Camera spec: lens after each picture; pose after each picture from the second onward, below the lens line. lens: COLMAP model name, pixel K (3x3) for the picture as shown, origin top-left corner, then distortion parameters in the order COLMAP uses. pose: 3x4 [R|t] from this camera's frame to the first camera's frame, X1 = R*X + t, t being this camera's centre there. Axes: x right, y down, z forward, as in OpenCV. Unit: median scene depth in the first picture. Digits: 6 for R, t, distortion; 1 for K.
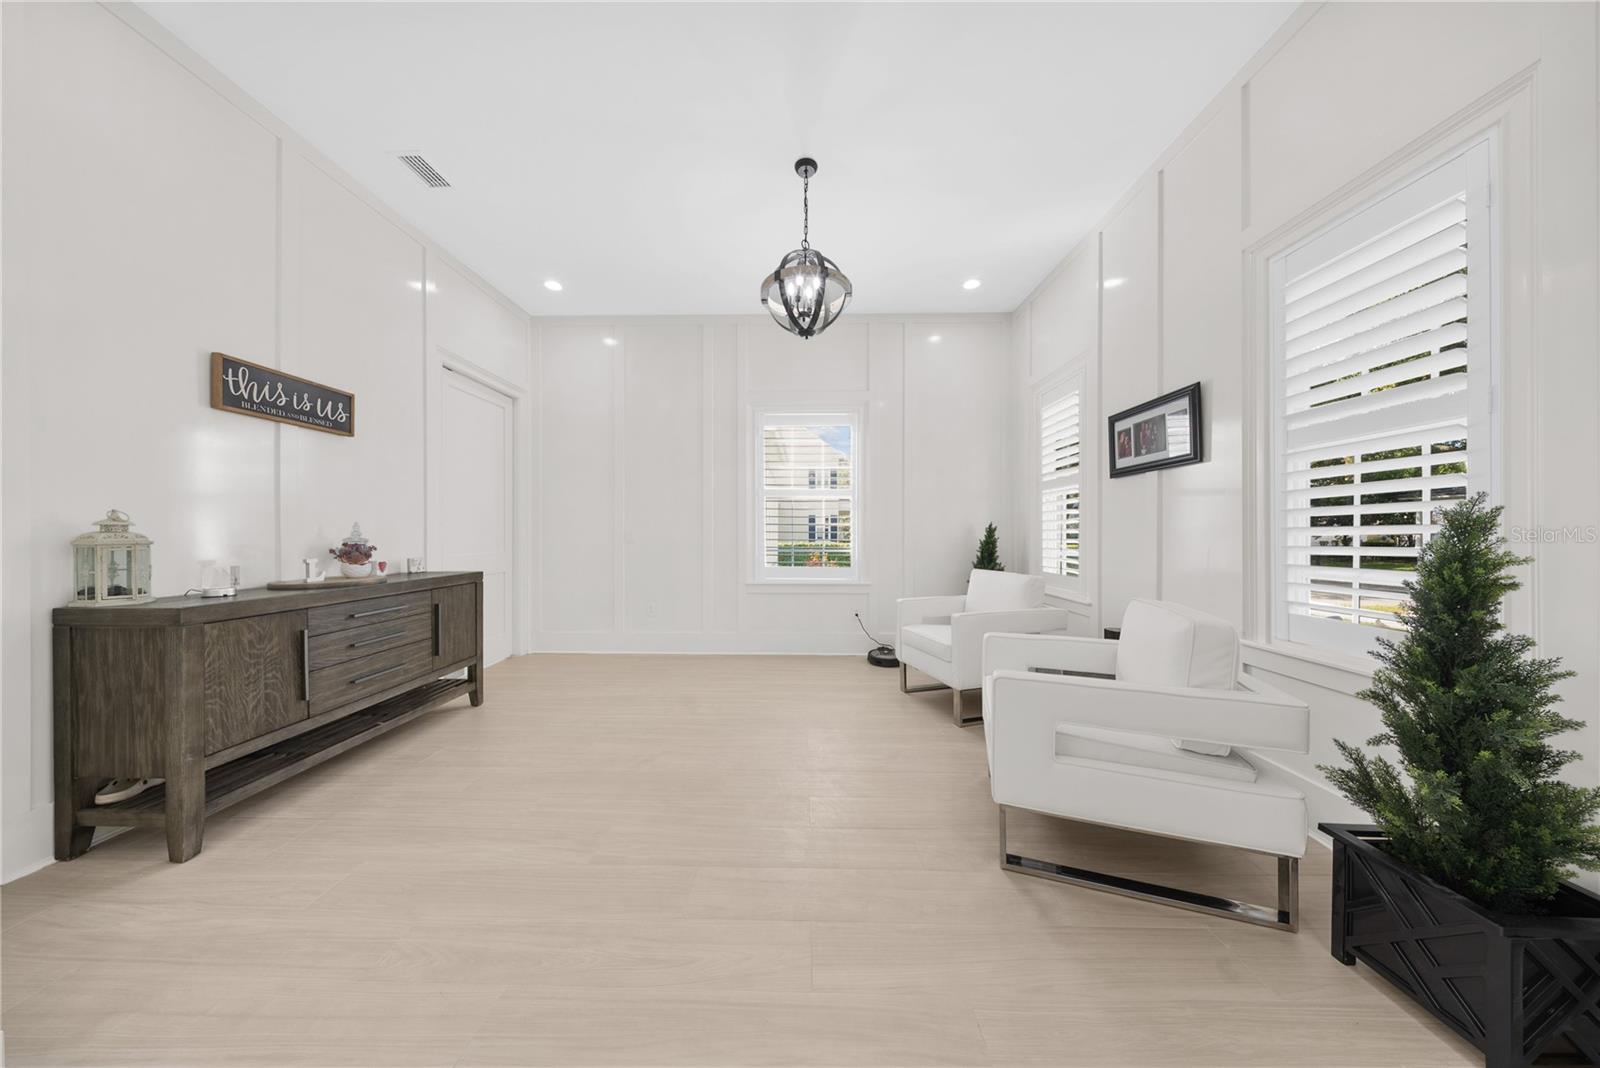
lens RADIAL K [[472.8, 0, 796.0], [0, 472.8, 534.2], [0, 0, 1]] dist [0.000821, -0.001674]
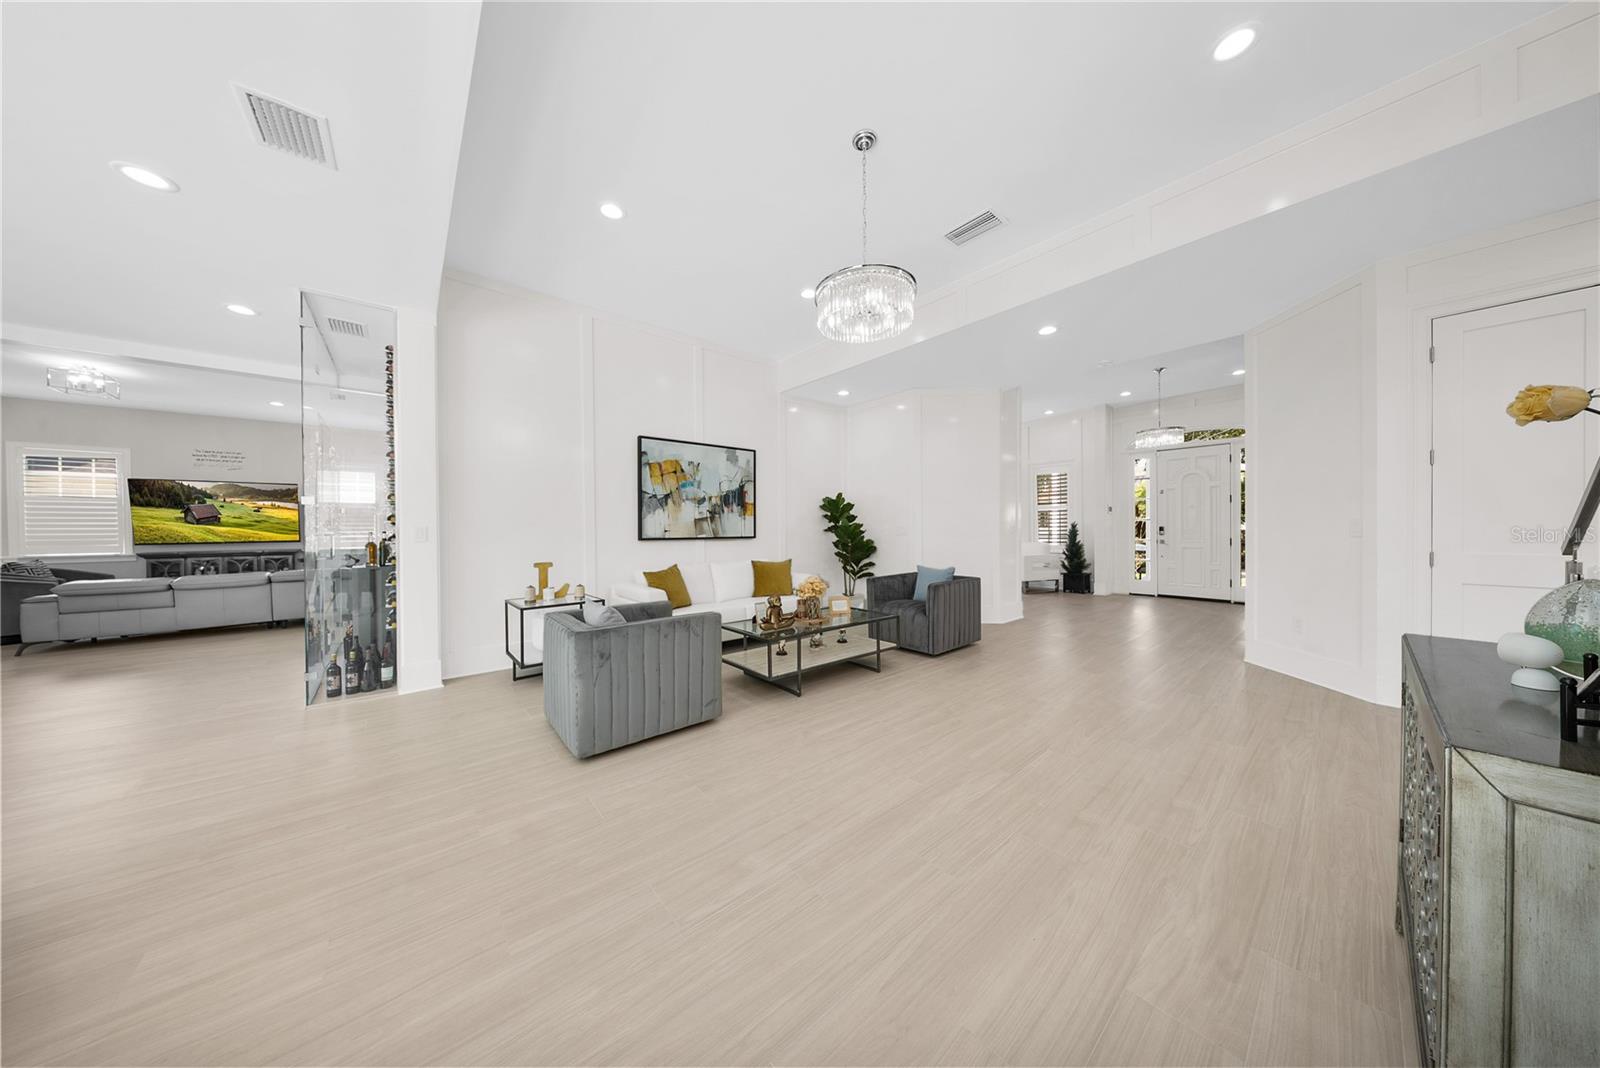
lens RADIAL K [[472.8, 0, 796.0], [0, 472.8, 534.2], [0, 0, 1]] dist [0.000821, -0.001674]
pose [[0.756983, -0.009584, 0.653365, -3.376676], [0.008437, 0.999952, 0.004892, 0.018038], [-0.653380, 0.001810, 0.757028, -0.877400]]
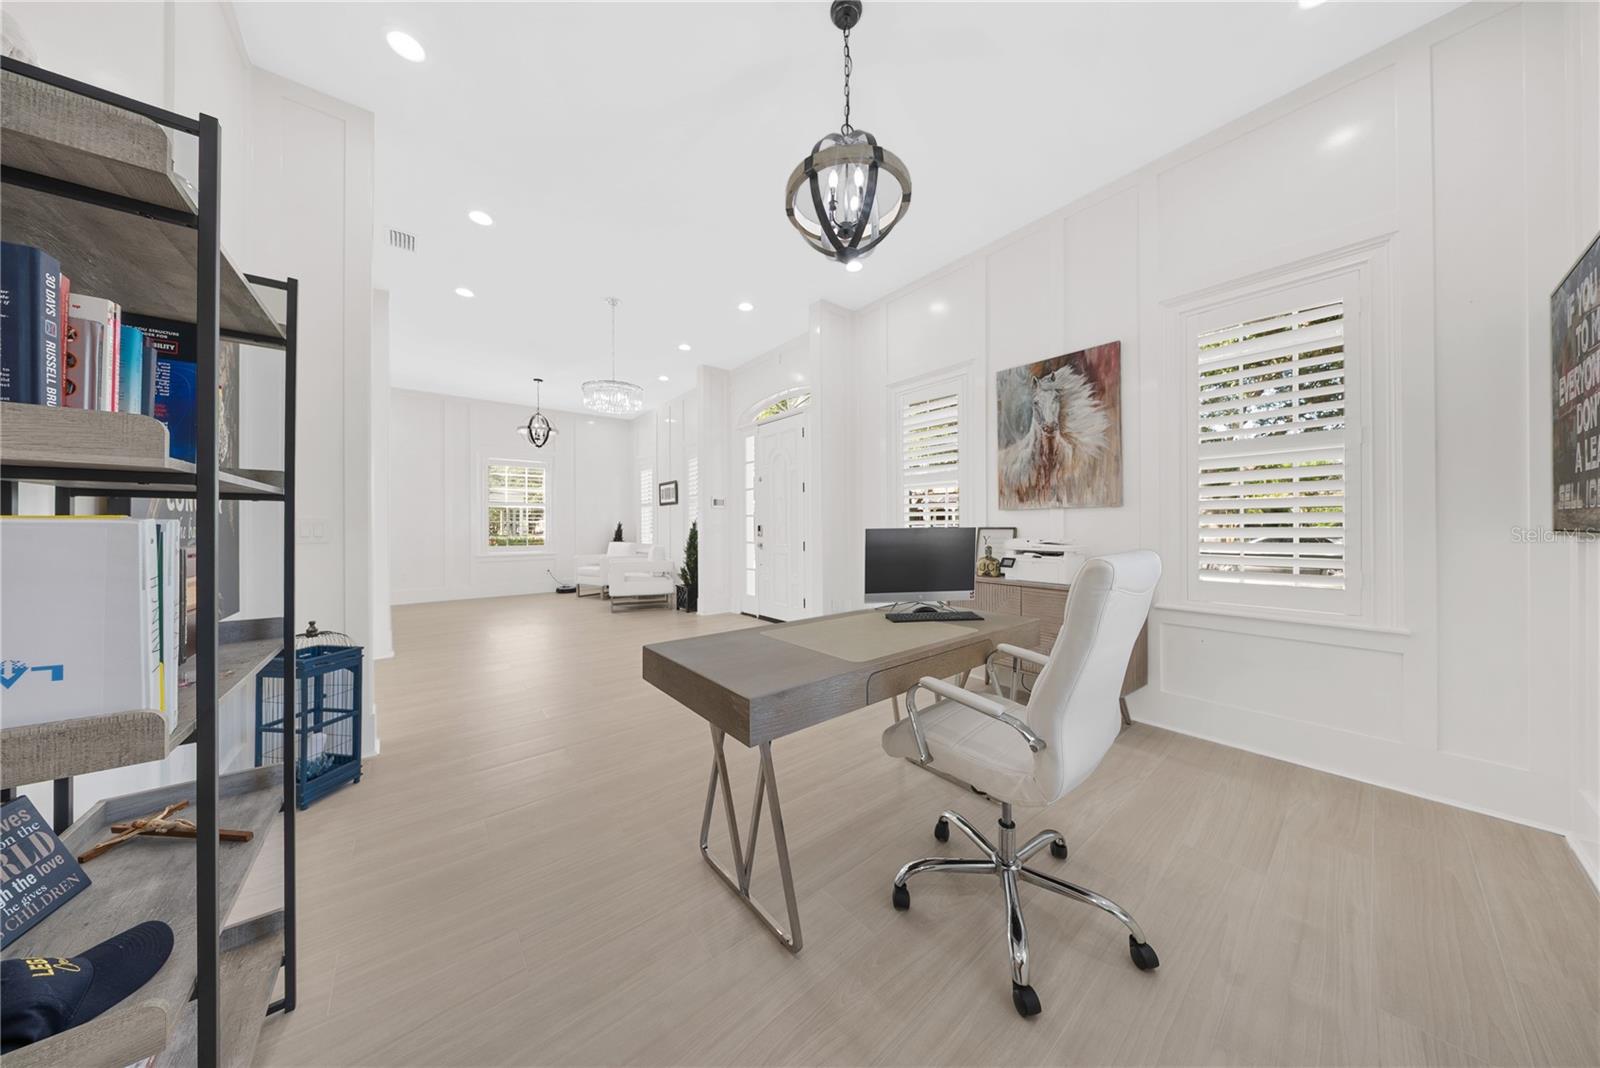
lens RADIAL K [[472.8, 0, 796.0], [0, 472.8, 534.2], [0, 0, 1]] dist [0.000821, -0.001674]
pose [[0.765405, -0.016297, 0.643343, -0.648378], [0.008282, 0.999846, 0.015475, 0.010553], [-0.643496, -0.006516, 0.765422, -2.113635]]
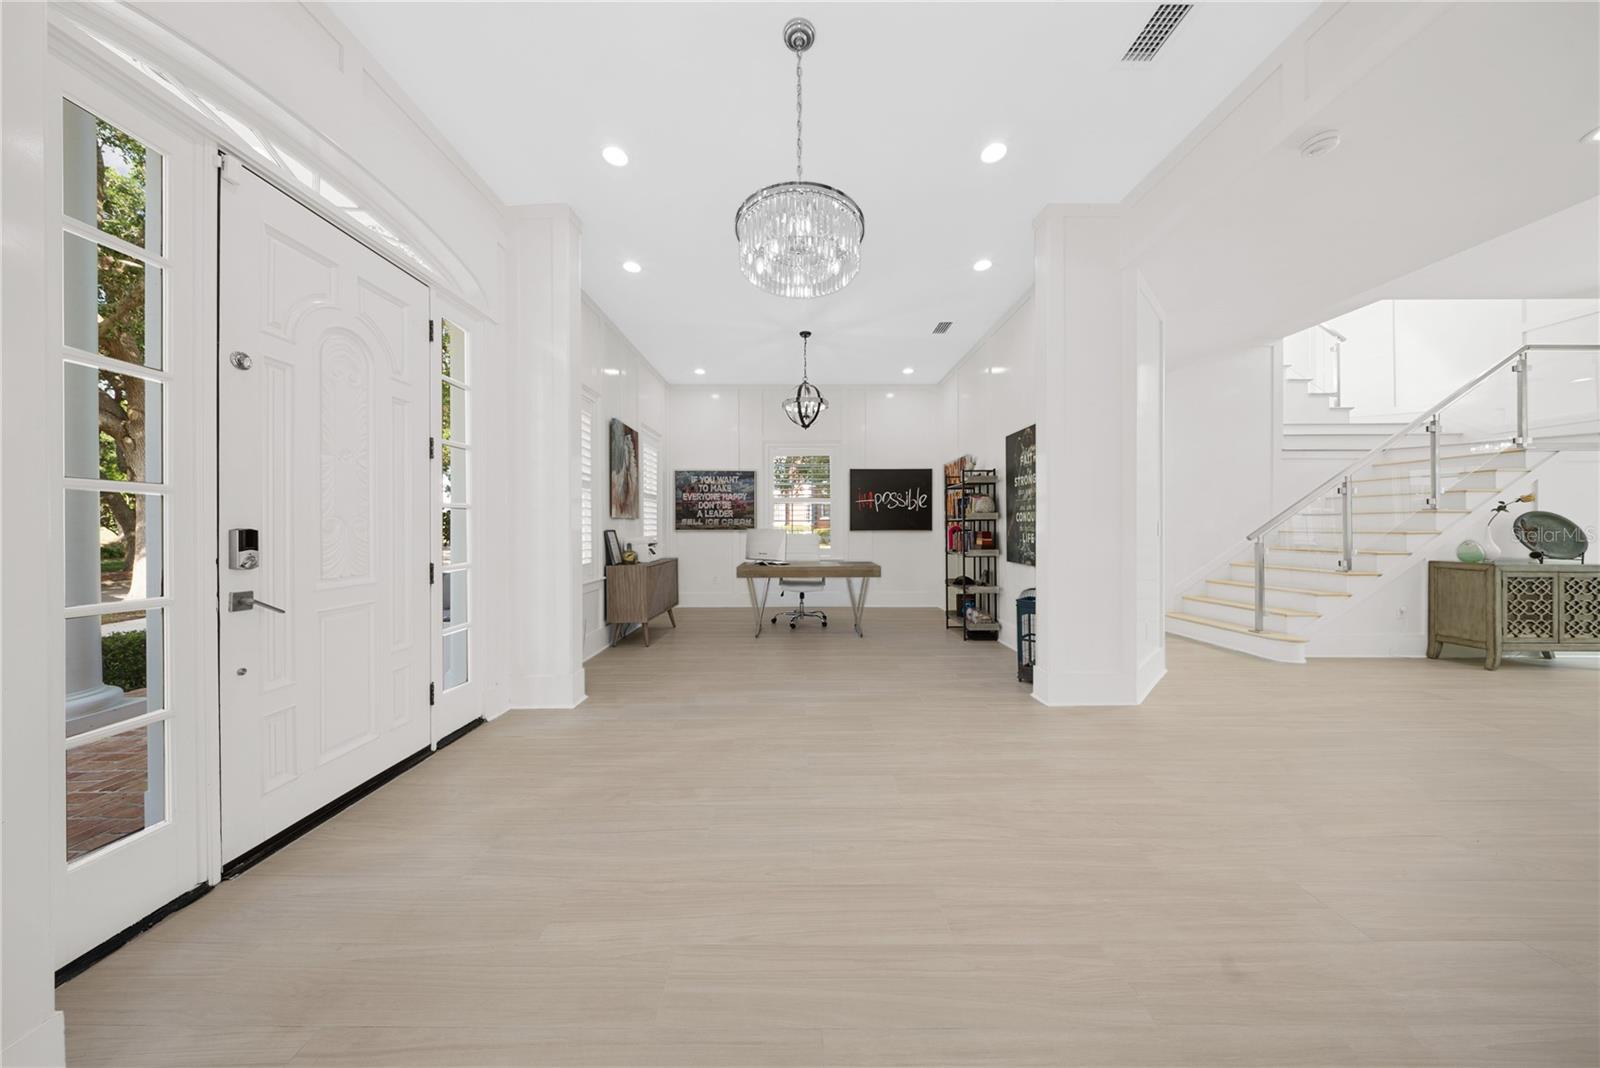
lens RADIAL K [[469.5, 0, 795.0], [0, 469.5, 530.0], [0, 0, 1]] dist [0.000423, -0.001757]
pose [[-0.999961, 0.005261, -0.007163, 0.041965], [0.005174, 0.999914, 0.012043, -0.005632], [0.007226, 0.012005, -0.999902, 0.706322]]
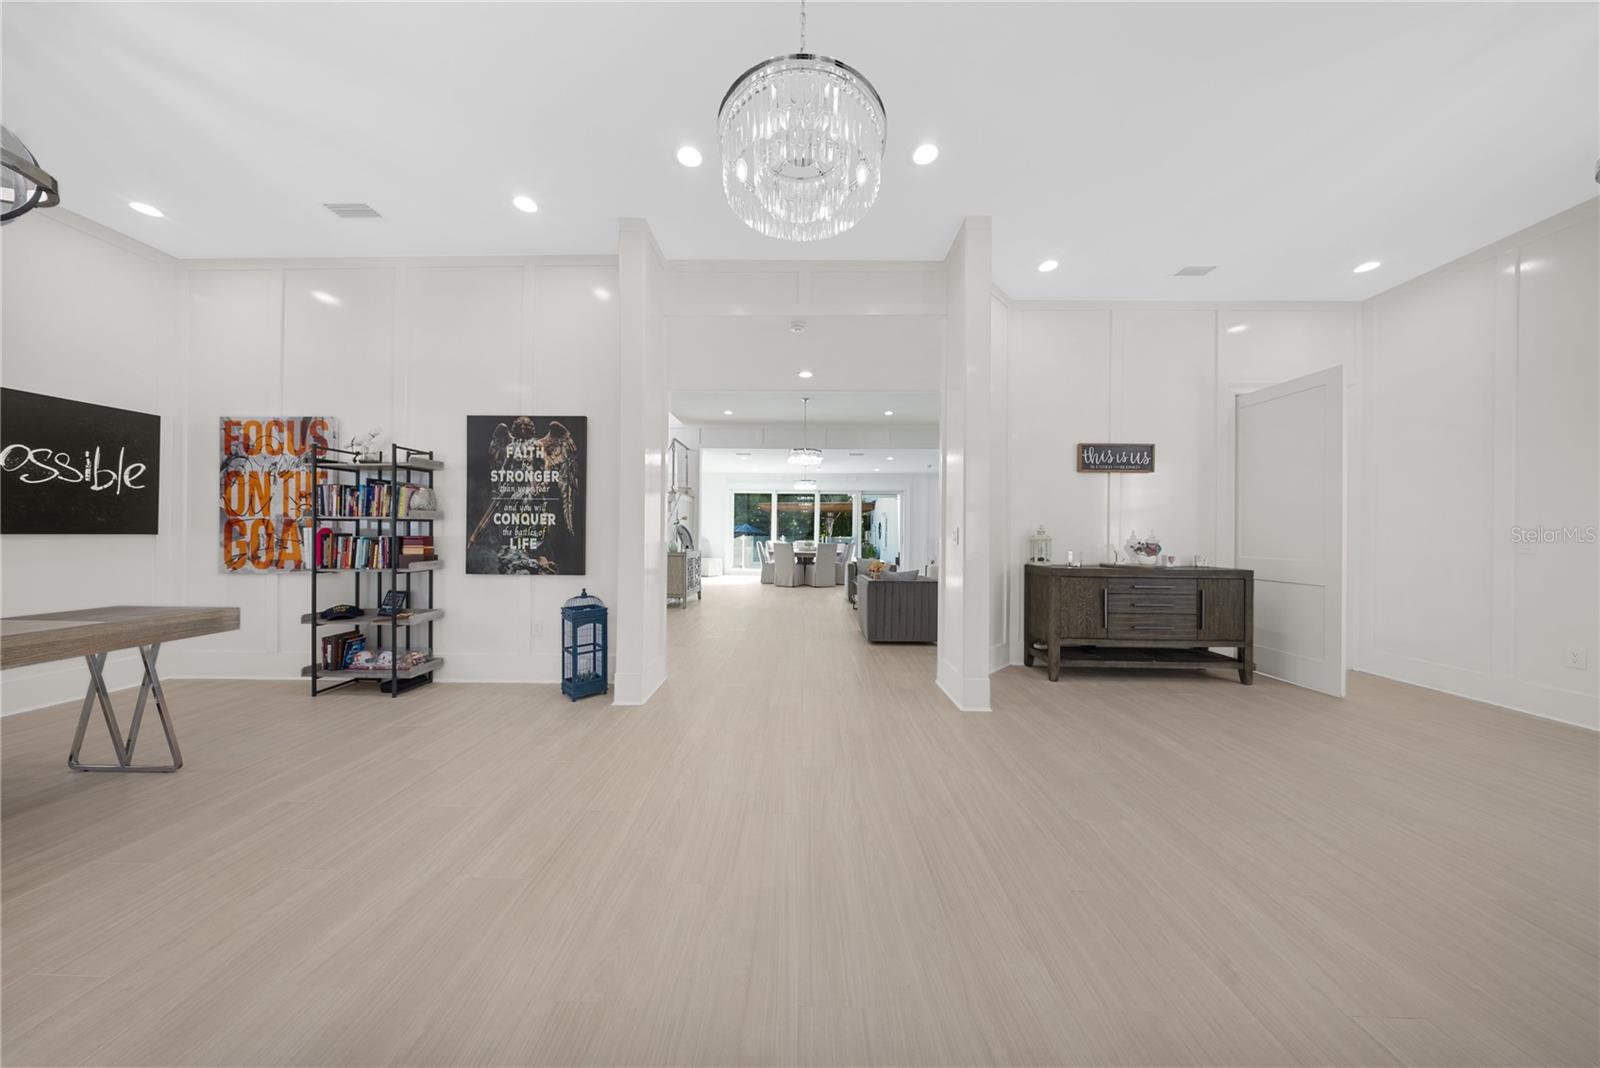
lens RADIAL K [[469.5, 0, 795.0], [0, 469.5, 530.0], [0, 0, 1]] dist [0.000423, -0.001757]
pose [[-0.005298, -0.003857, -0.999979, 0.689925], [-0.013903, 0.999896, -0.003783, 0.000215], [0.999889, 0.013882, -0.005351, -0.164578]]
